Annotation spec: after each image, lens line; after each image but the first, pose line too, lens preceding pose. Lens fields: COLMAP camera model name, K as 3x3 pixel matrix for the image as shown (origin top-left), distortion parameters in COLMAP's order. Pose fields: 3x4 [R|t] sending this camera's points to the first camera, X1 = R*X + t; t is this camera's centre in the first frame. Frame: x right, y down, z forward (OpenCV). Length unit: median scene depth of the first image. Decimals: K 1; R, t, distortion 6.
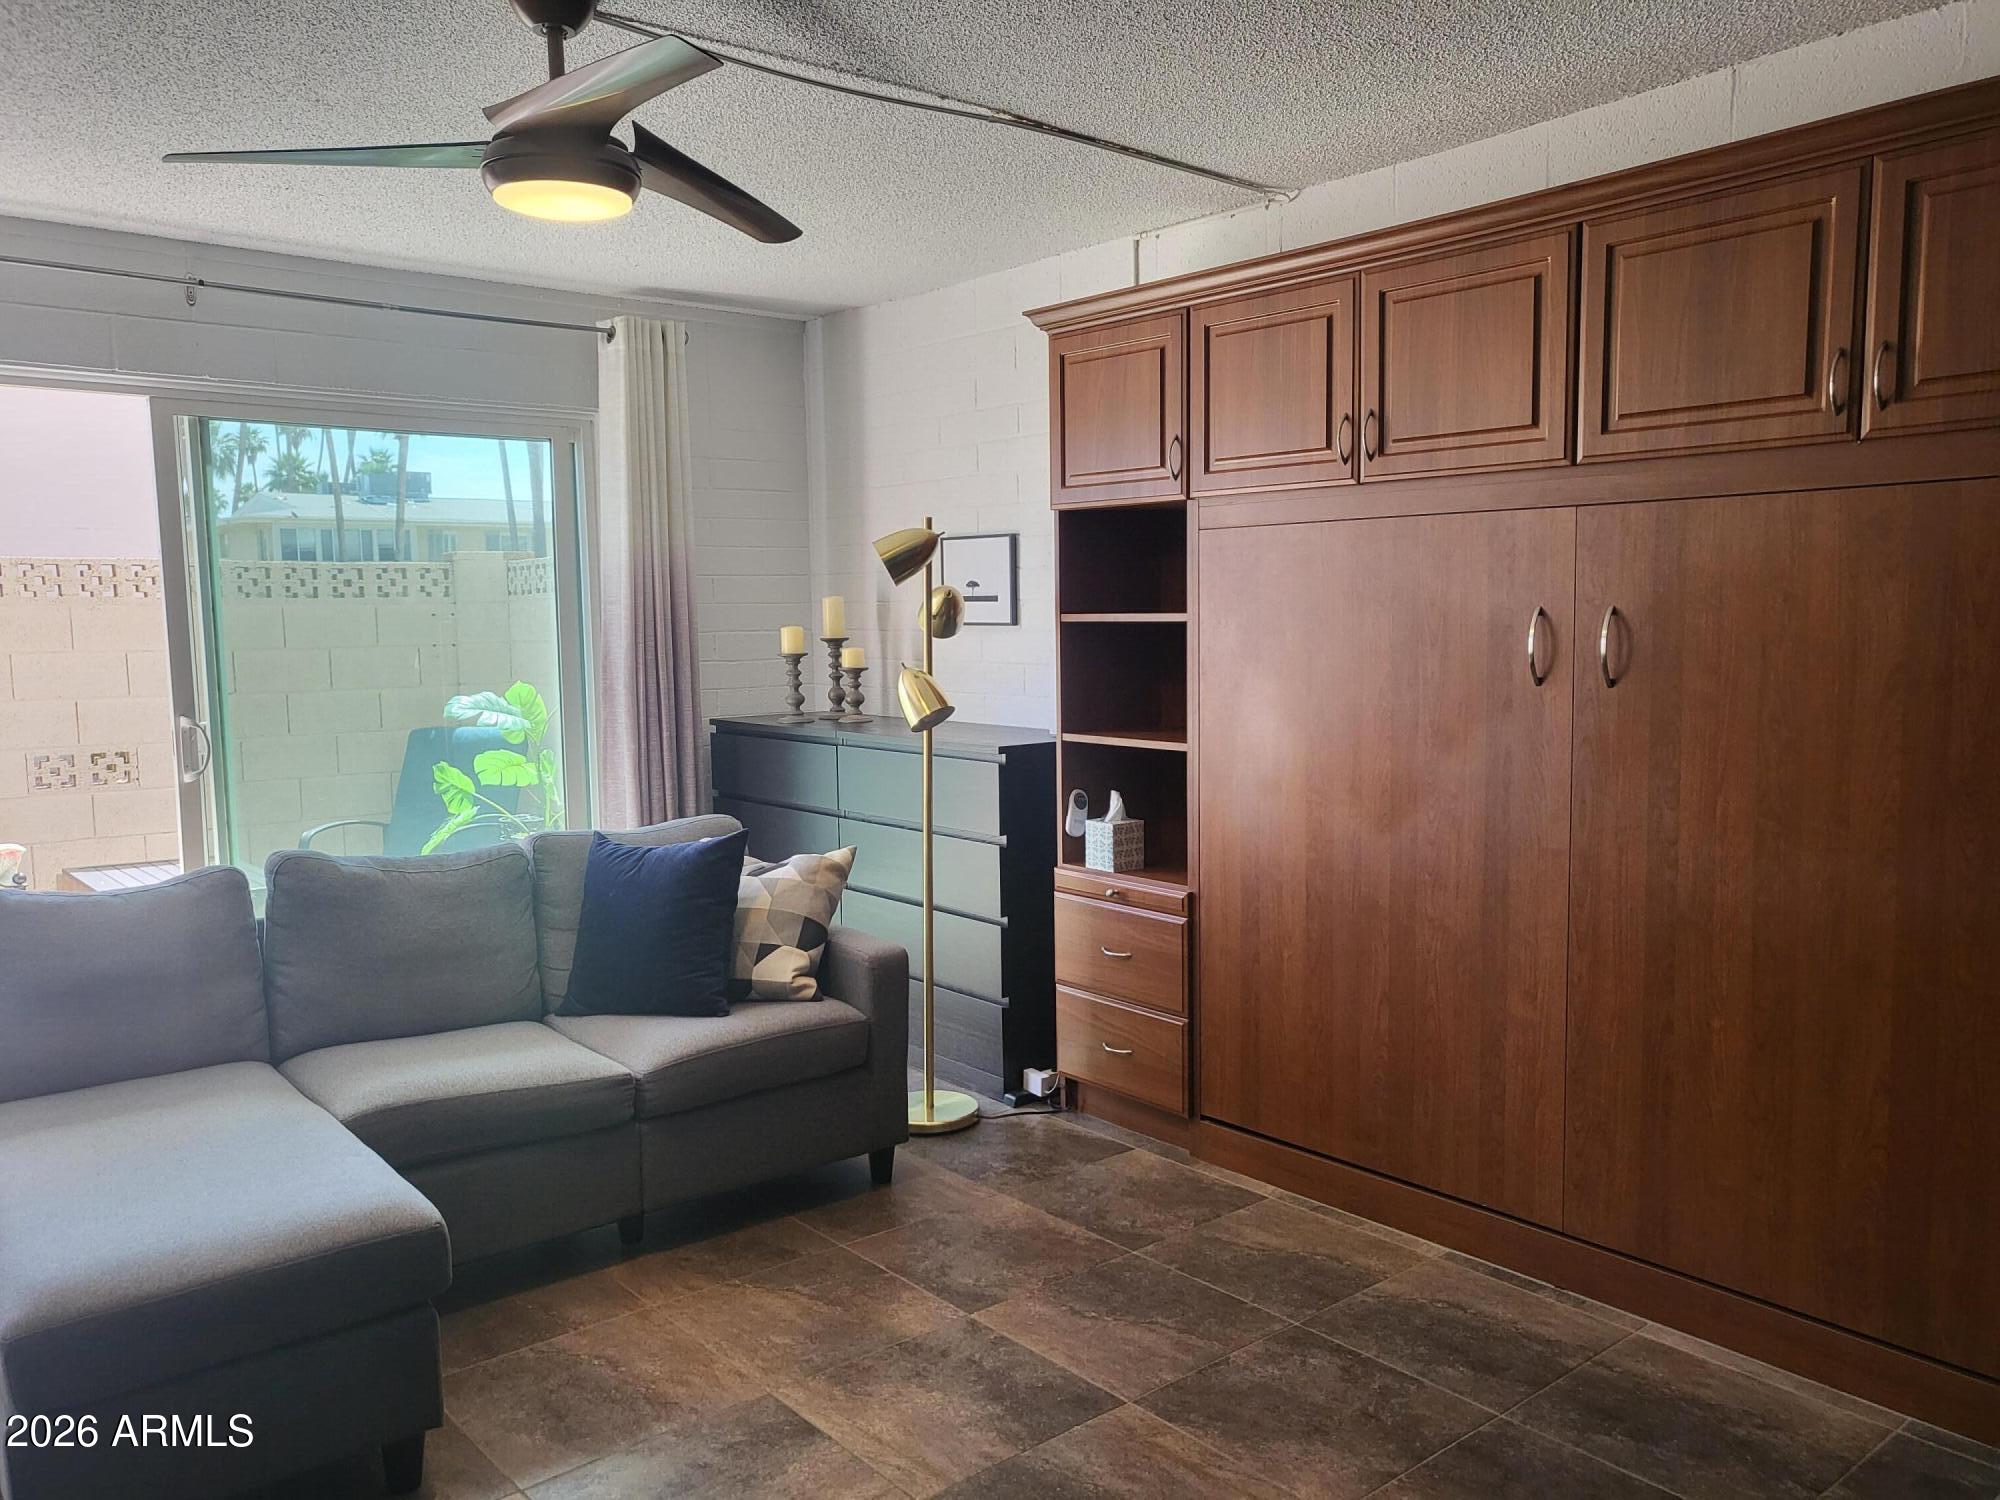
lens RADIAL K [[1554.8, 0, 1032.1], [0, 1554.8, 752.8], [0, 0, 1]] dist [-0.005269, 0.072634]
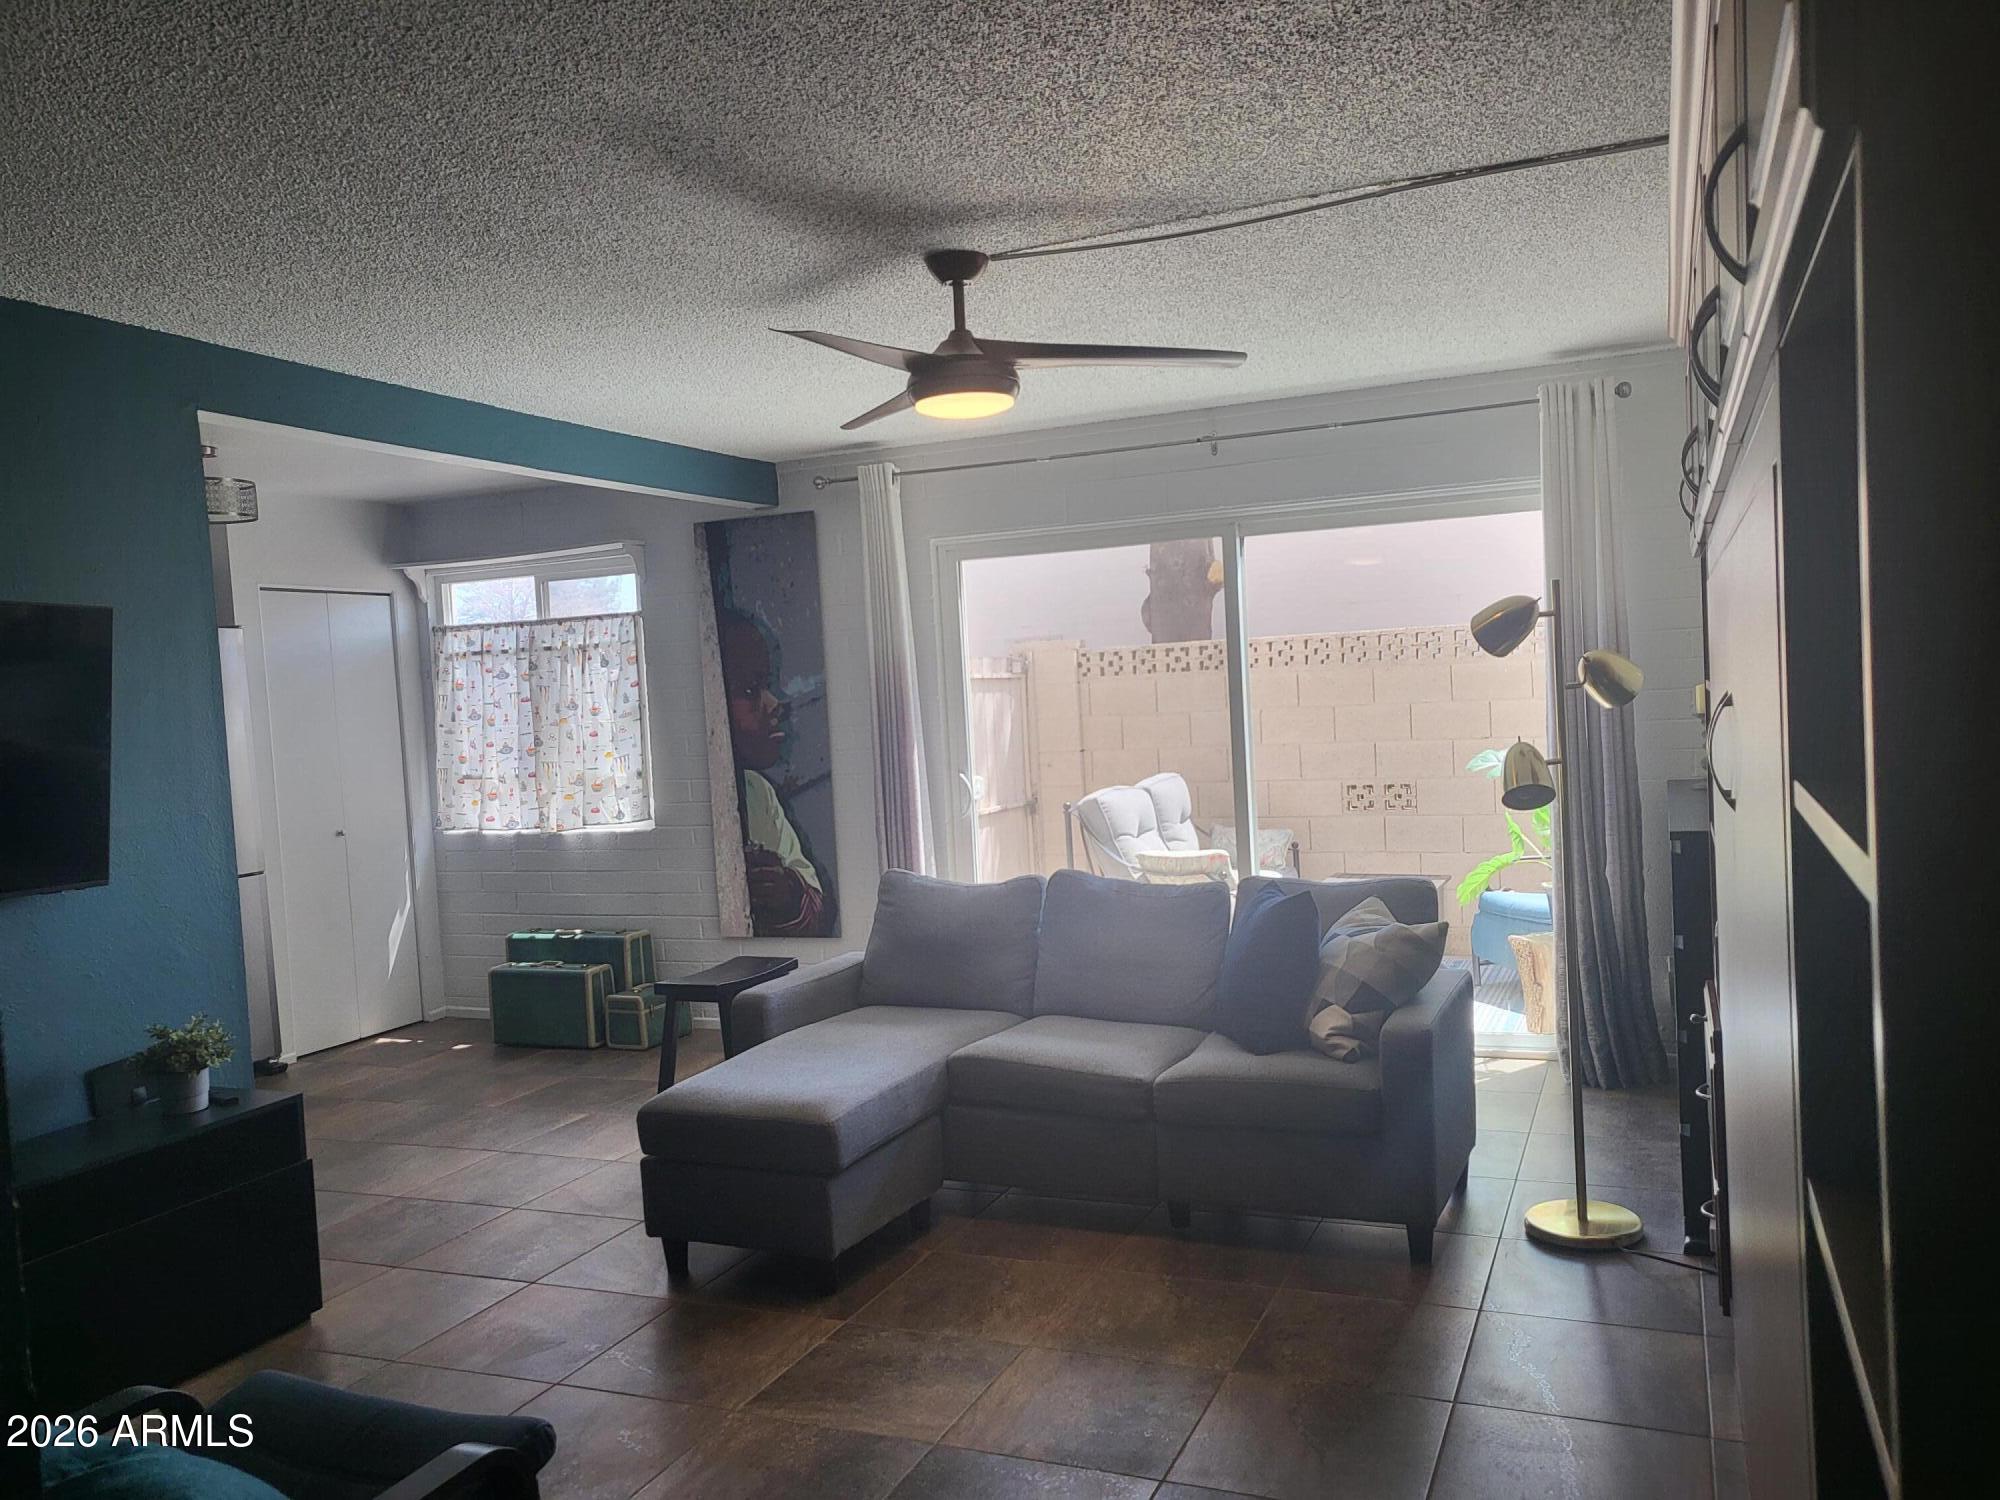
lens RADIAL K [[1554.8, 0, 1014.3], [0, 1554.8, 744.1], [0, 0, 1]] dist [-0.005269, 0.072634]
pose [[0.438057, 0.023749, -0.898634, 0.700341], [-0.039312, 0.999201, 0.007243, -0.052366], [0.898087, 0.032154, 0.438640, 0.339530]]
